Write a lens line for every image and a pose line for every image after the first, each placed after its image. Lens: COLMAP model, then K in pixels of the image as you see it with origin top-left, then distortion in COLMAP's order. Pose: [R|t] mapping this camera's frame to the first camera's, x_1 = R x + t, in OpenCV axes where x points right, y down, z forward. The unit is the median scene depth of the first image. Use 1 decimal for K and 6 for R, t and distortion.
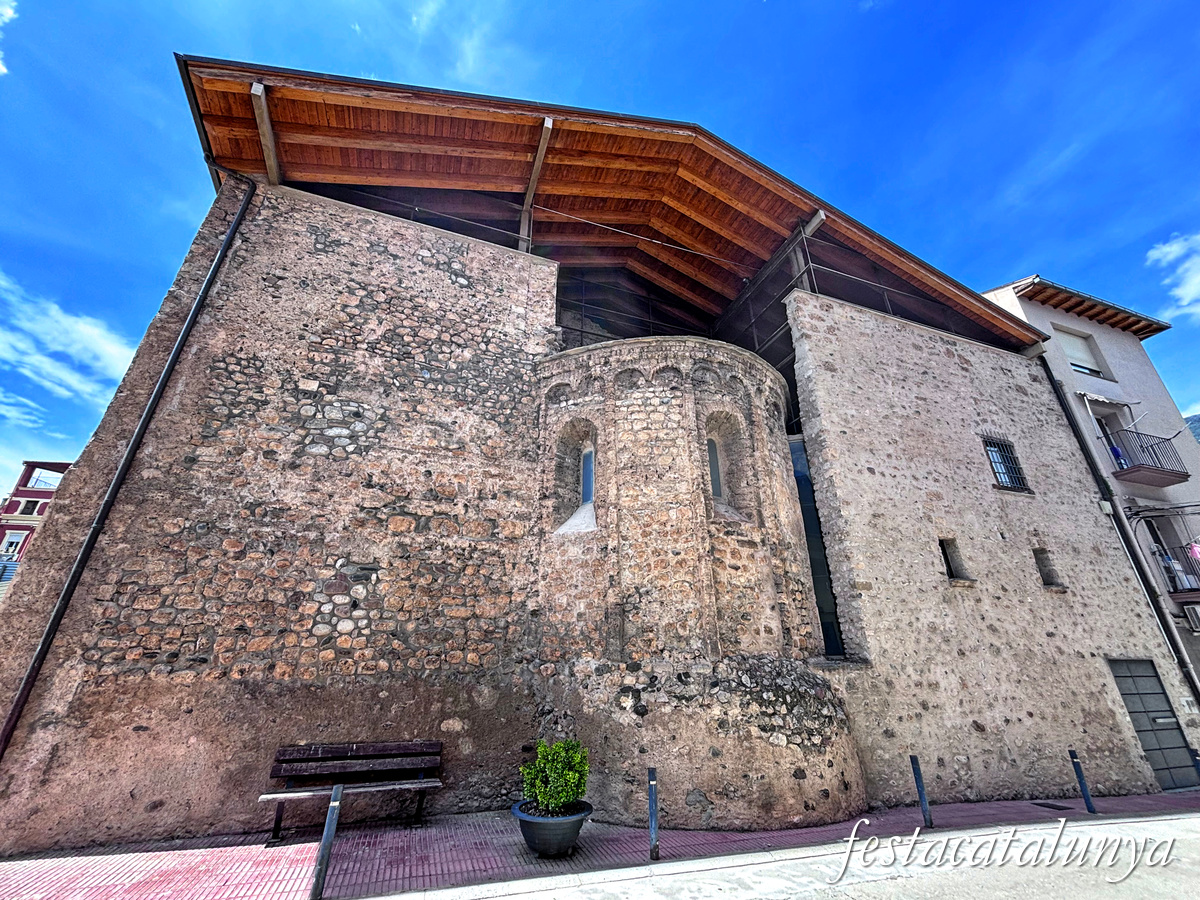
lens RADIAL K [[485.5, 0, 600.0], [0, 485.5, 450.0], [0, 0, 1]] dist [-0.002428, -0.000304]
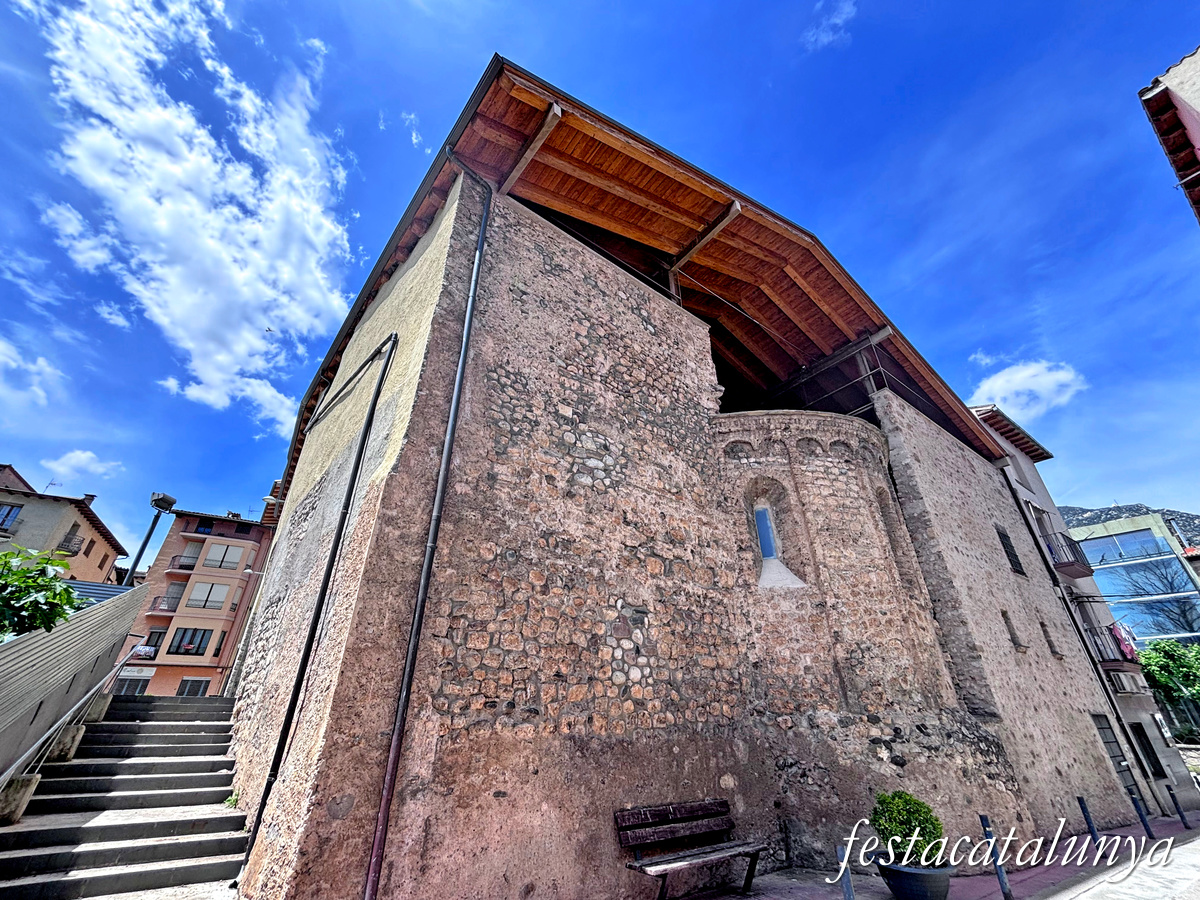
lens RADIAL K [[483.7, 0, 600.0], [0, 483.7, 450.0], [0, 0, 1]] dist [-0.009573, 0.000179]
pose [[0.960071, 0.139390, 0.242556, -0.802147], [-0.116624, 0.987516, -0.105885, 0.038118], [-0.254287, 0.073369, 0.964342, 0.077163]]
